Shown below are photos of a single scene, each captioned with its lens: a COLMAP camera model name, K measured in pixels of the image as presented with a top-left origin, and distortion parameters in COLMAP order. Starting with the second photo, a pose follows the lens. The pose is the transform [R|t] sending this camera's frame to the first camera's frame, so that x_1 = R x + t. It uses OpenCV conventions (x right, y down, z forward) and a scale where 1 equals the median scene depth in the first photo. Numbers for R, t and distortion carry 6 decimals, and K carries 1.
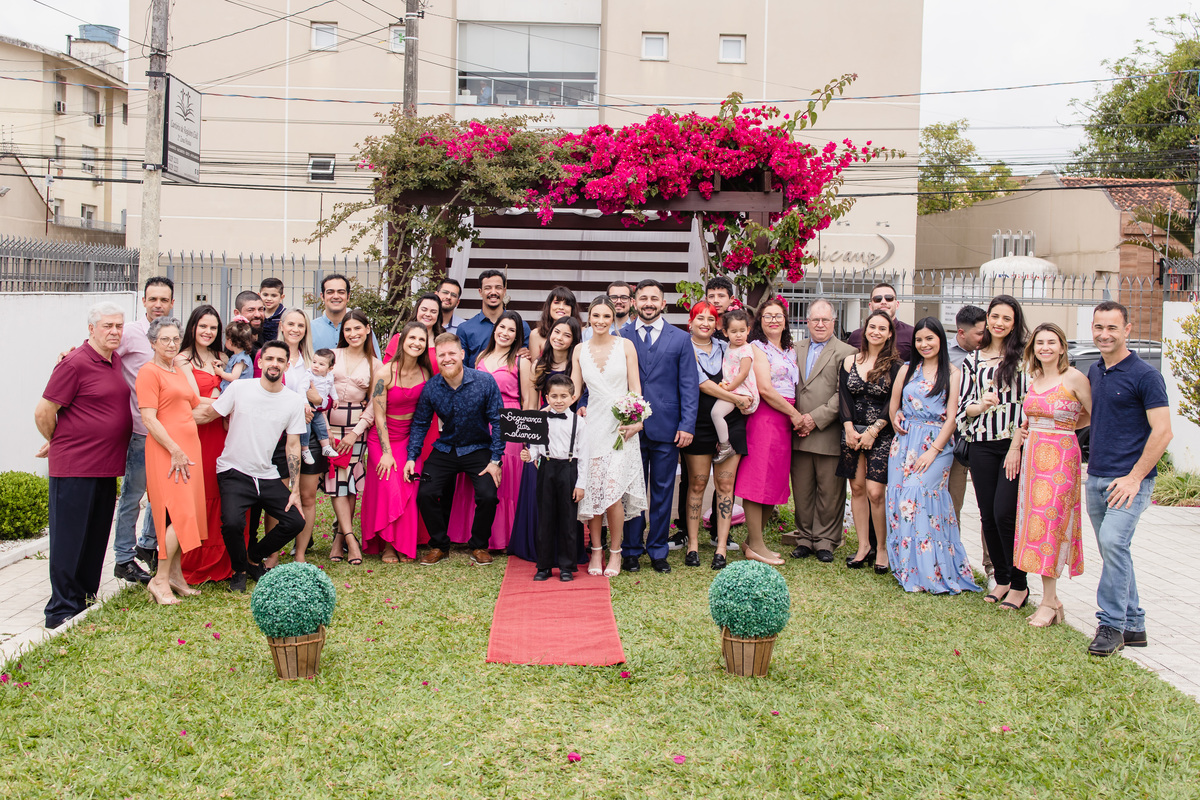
lens RADIAL K [[1181.9, 0, 600.7], [0, 1181.9, 393.0], [0, 0, 1]] dist [0.007760, -0.009734]
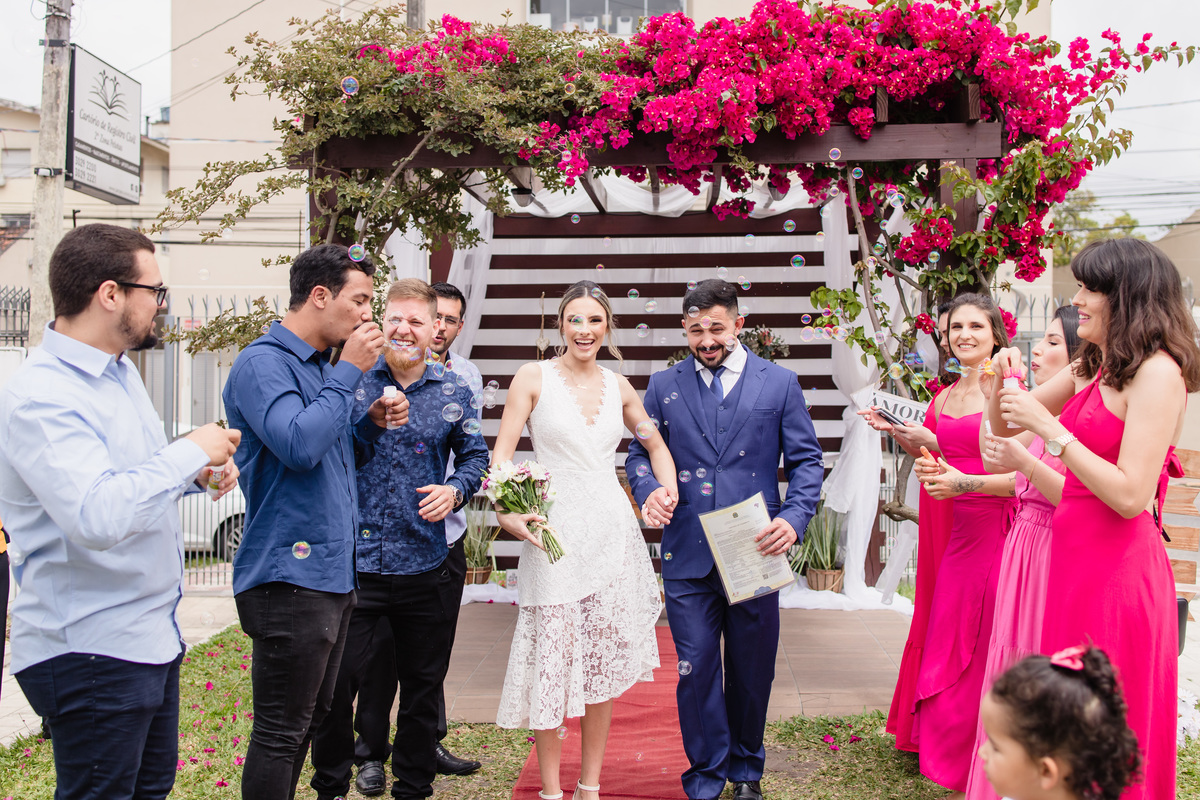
lens RADIAL K [[1181.9, 0, 600.7], [0, 1181.9, 393.0], [0, 0, 1]] dist [0.007760, -0.009734]
pose [[0.996561, -0.021564, -0.080006, 0.007846], [0.016290, 0.997686, -0.066007, -0.008360], [0.081244, 0.064477, 0.994607, 0.440767]]
